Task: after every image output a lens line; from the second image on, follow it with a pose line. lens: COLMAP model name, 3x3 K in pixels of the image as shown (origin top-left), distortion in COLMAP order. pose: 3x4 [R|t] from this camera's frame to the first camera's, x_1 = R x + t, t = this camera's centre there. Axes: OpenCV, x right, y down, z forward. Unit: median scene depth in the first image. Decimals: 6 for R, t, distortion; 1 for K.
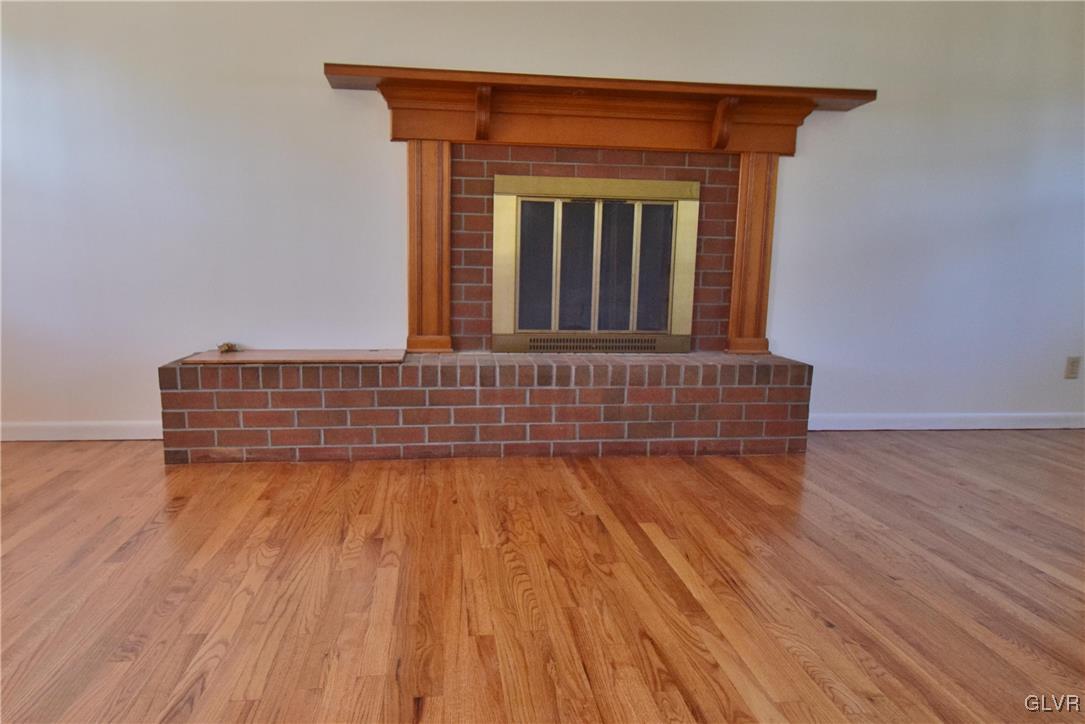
lens RADIAL K [[716.5, 0, 524.2], [0, 716.5, 366.0], [0, 0, 1]] dist [0.006524, 0.001496]
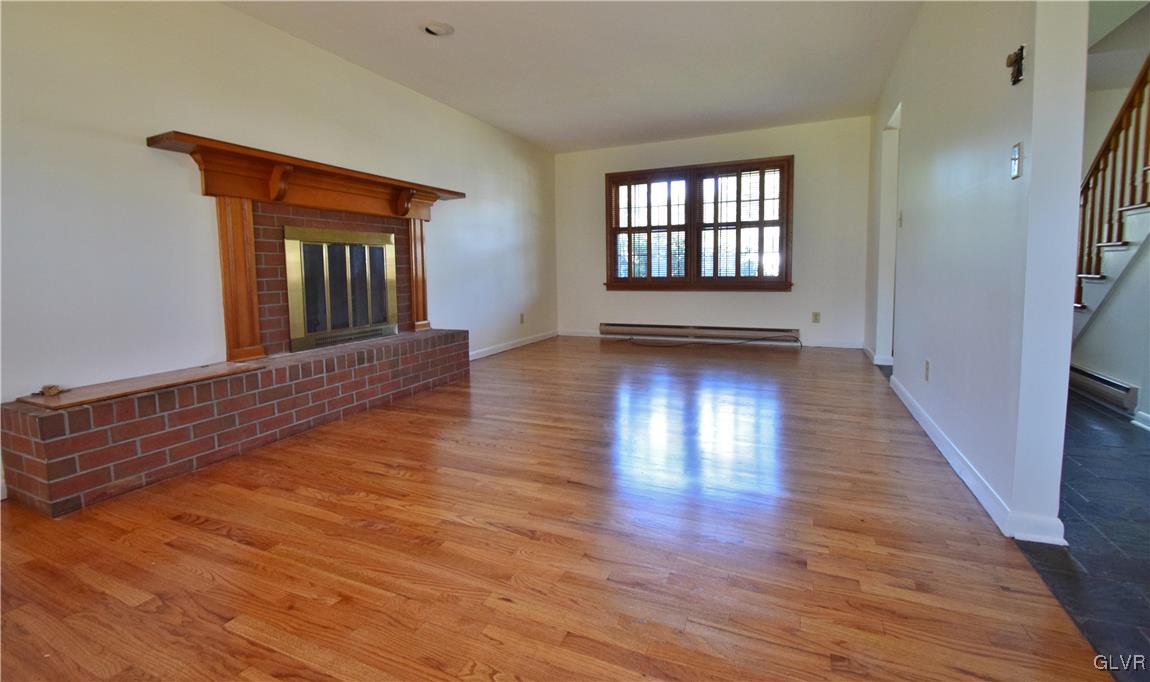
lens RADIAL K [[498.5, 0, 572.0], [0, 498.5, 304.9], [0, 0, 1]] dist [-0.001426, -0.000286]
pose [[0.518745, -0.089529, 0.850228, -0.588544], [0.155156, 0.987846, 0.009355, -0.036315], [-0.840732, 0.127066, 0.526331, 0.038696]]
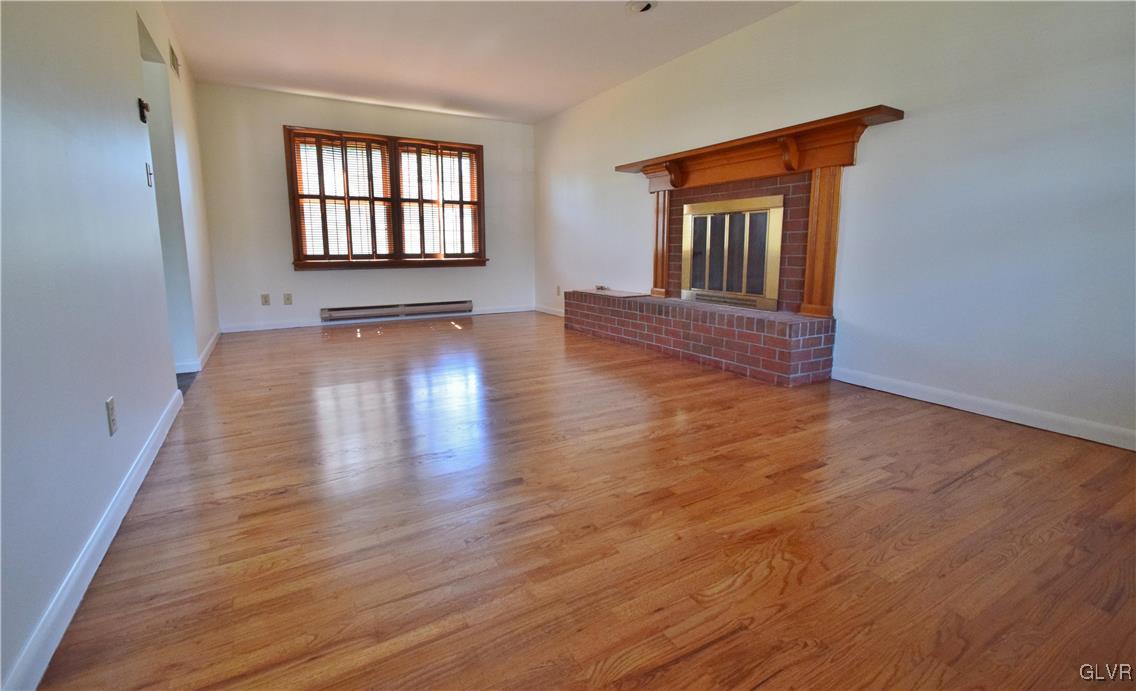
lens RADIAL K [[521.6, 0, 569.5], [0, 521.6, 319.0], [0, 0, 1]] dist [-0.000495, -0.000015]
pose [[0.383497, 0.108613, -0.917133, 1.131627], [-0.118886, 0.990604, 0.067602, -0.027006], [0.915858, 0.083109, 0.392807, 0.212897]]
